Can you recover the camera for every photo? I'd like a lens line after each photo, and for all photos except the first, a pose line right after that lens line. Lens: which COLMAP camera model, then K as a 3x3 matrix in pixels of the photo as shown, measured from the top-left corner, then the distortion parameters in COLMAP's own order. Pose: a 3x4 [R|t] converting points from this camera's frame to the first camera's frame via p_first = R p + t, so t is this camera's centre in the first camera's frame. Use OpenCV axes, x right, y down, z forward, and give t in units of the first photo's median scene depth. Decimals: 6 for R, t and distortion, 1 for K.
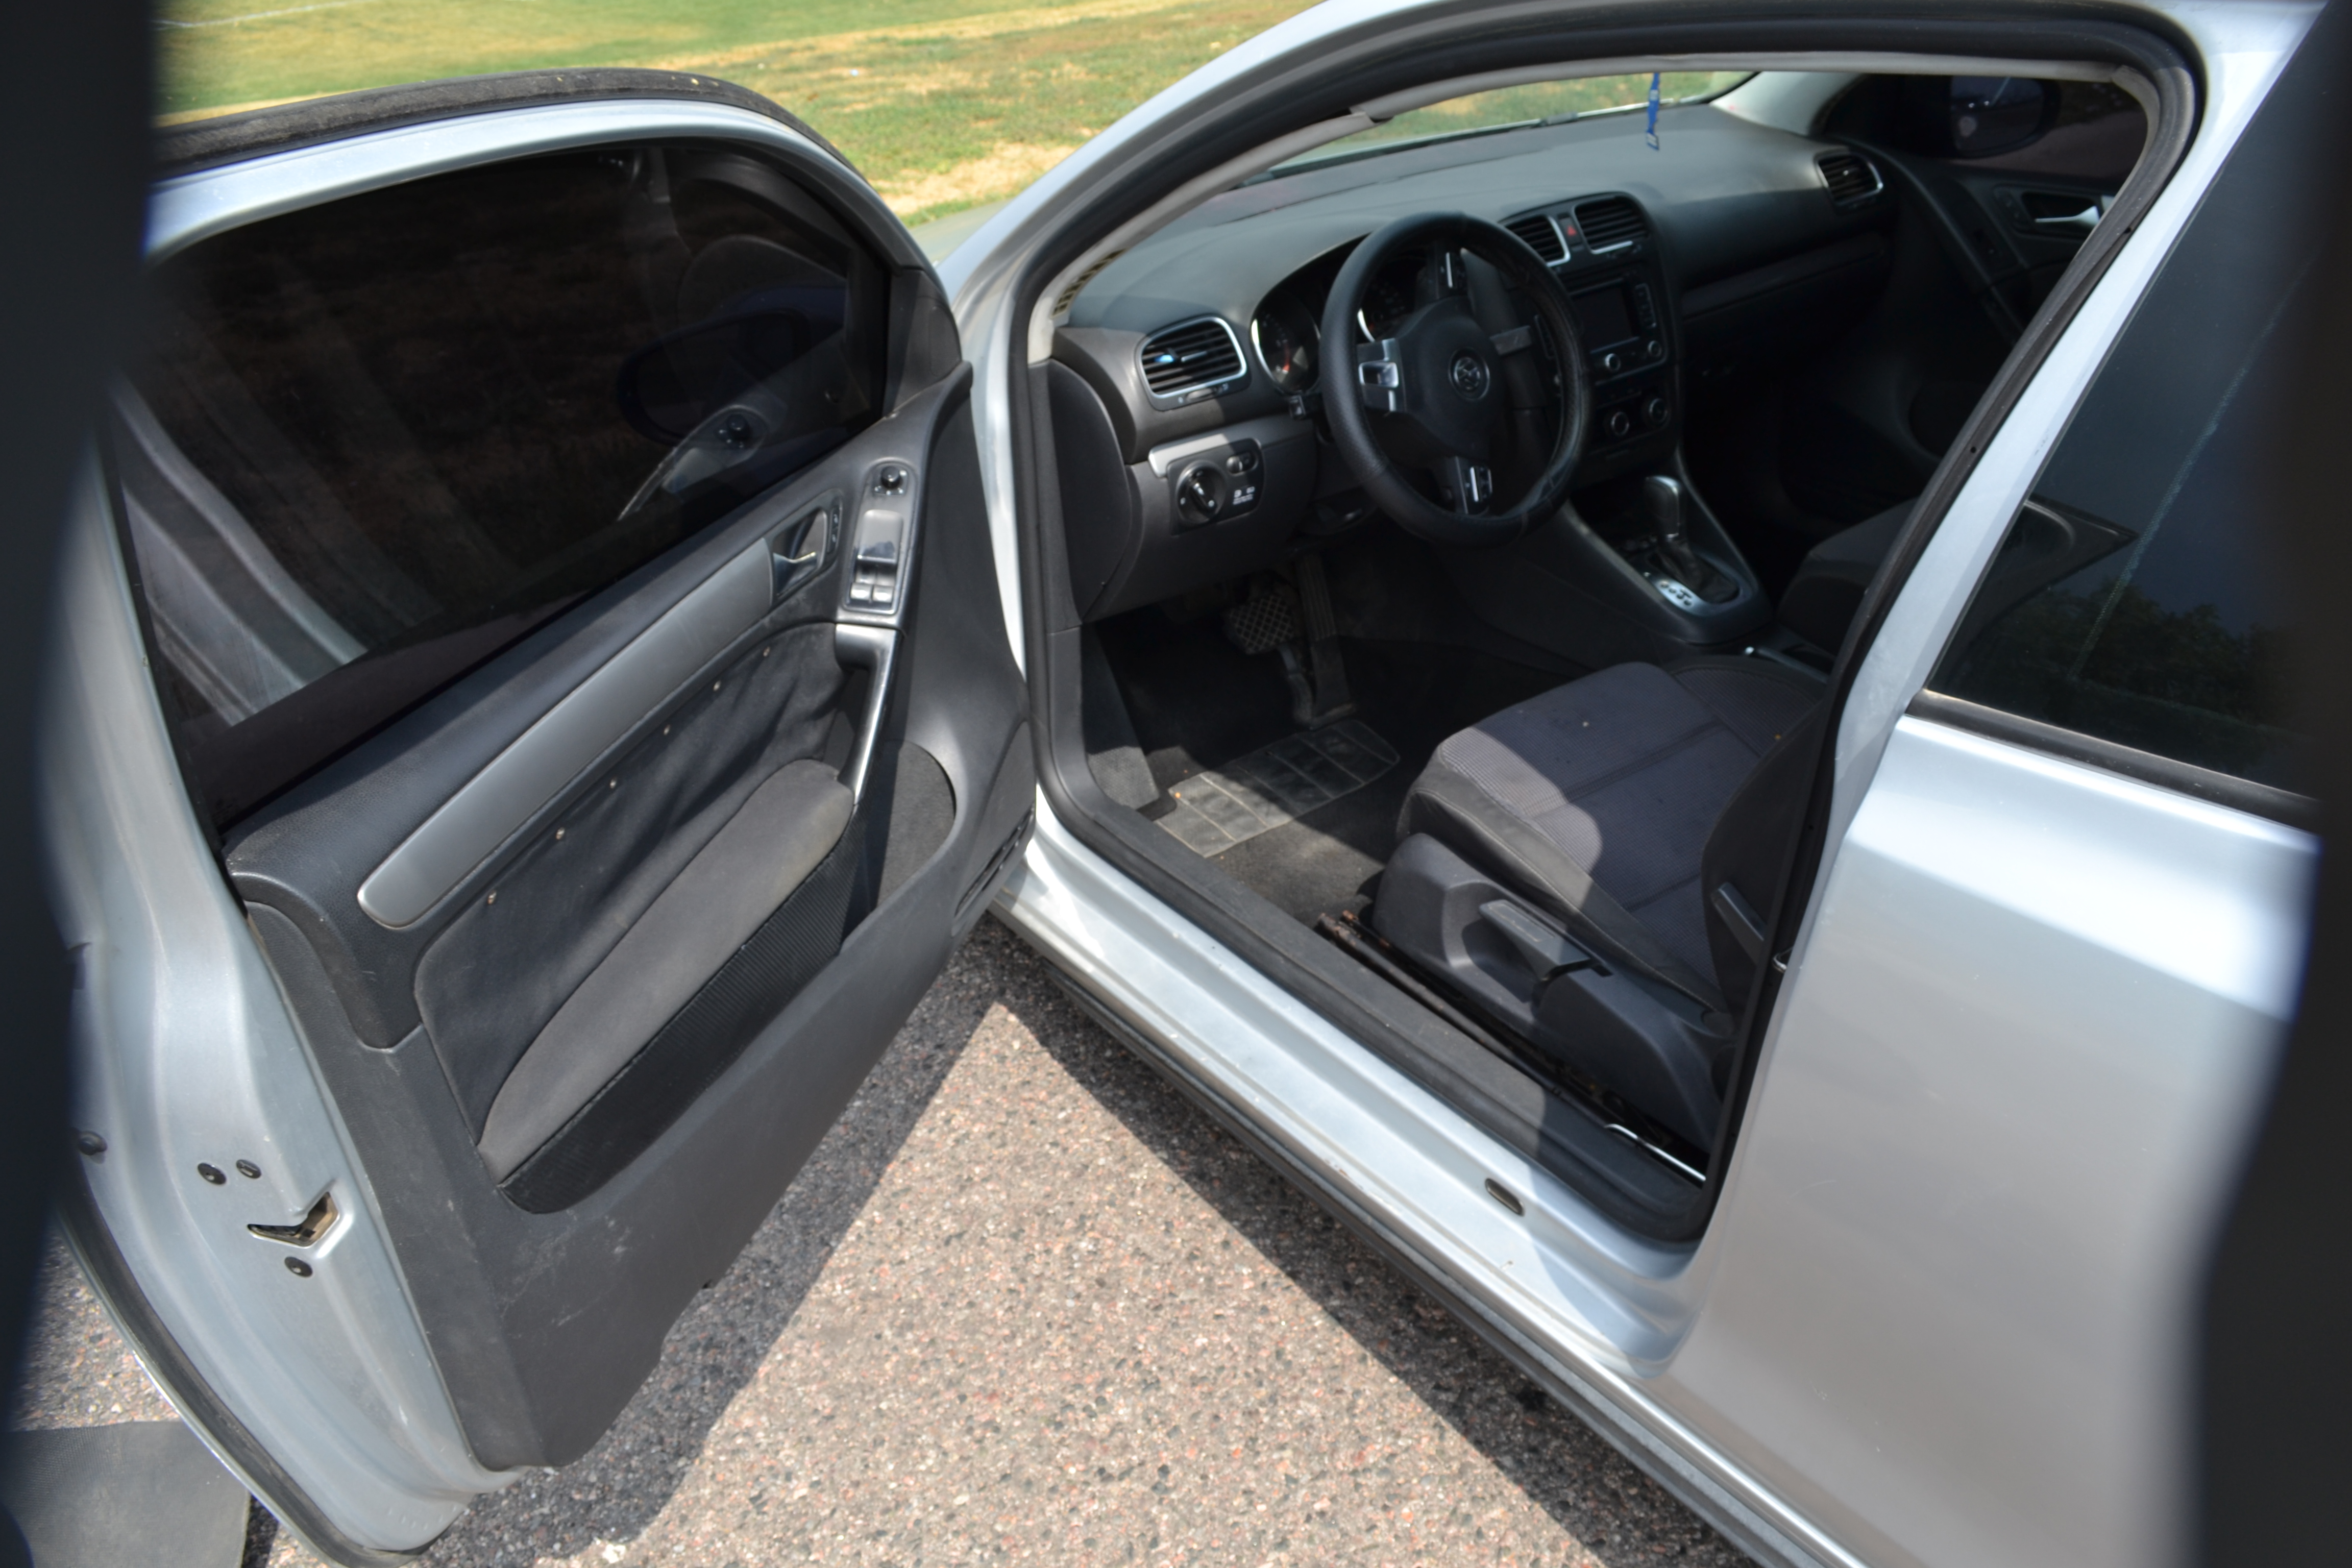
lens RADIAL K [[1833.4, 0, 1207.2], [0, 1833.4, 755.0], [0, 0, 1]] dist [0.002892, -0.003735]
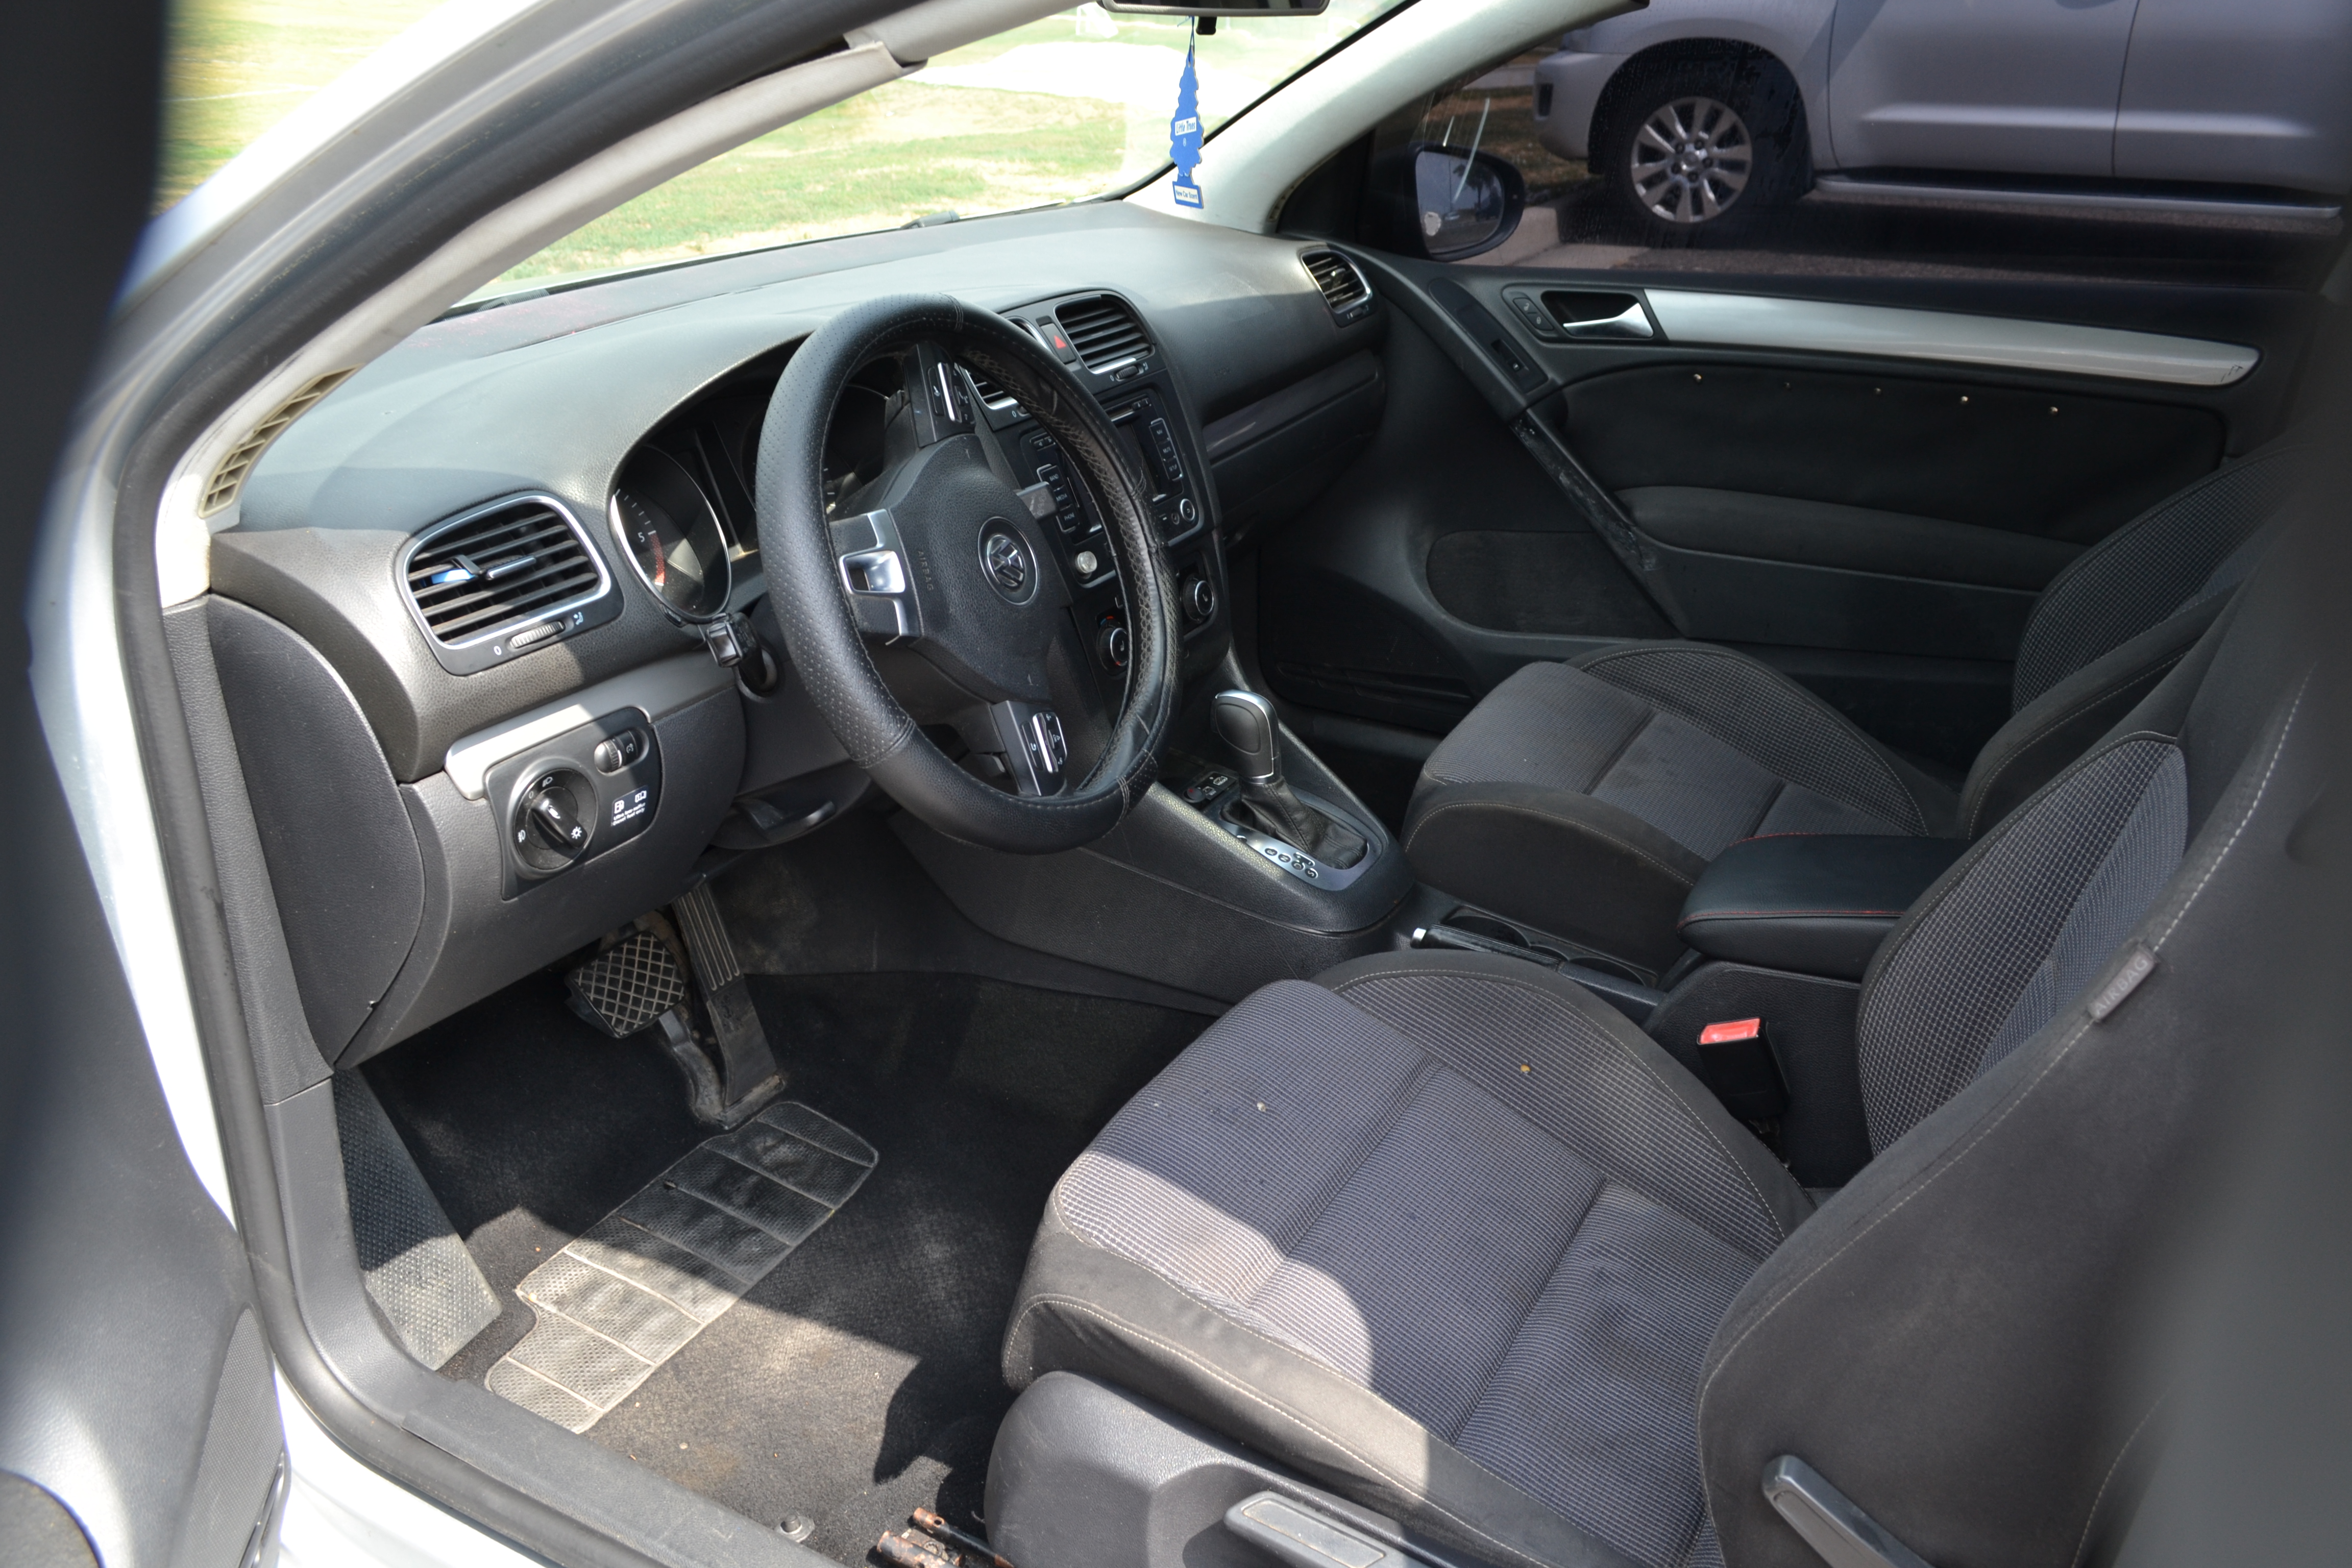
lens RADIAL K [[1812.8, 0, 1176.0], [0, 1812.8, 784.0], [0, 0, 1]] dist [-0.011323, -0.002832]
pose [[0.910002, -0.122874, 0.395977, -0.045382], [0.157137, 0.986036, -0.055147, -0.092206], [-0.383671, 0.112406, 0.916603, 0.433259]]
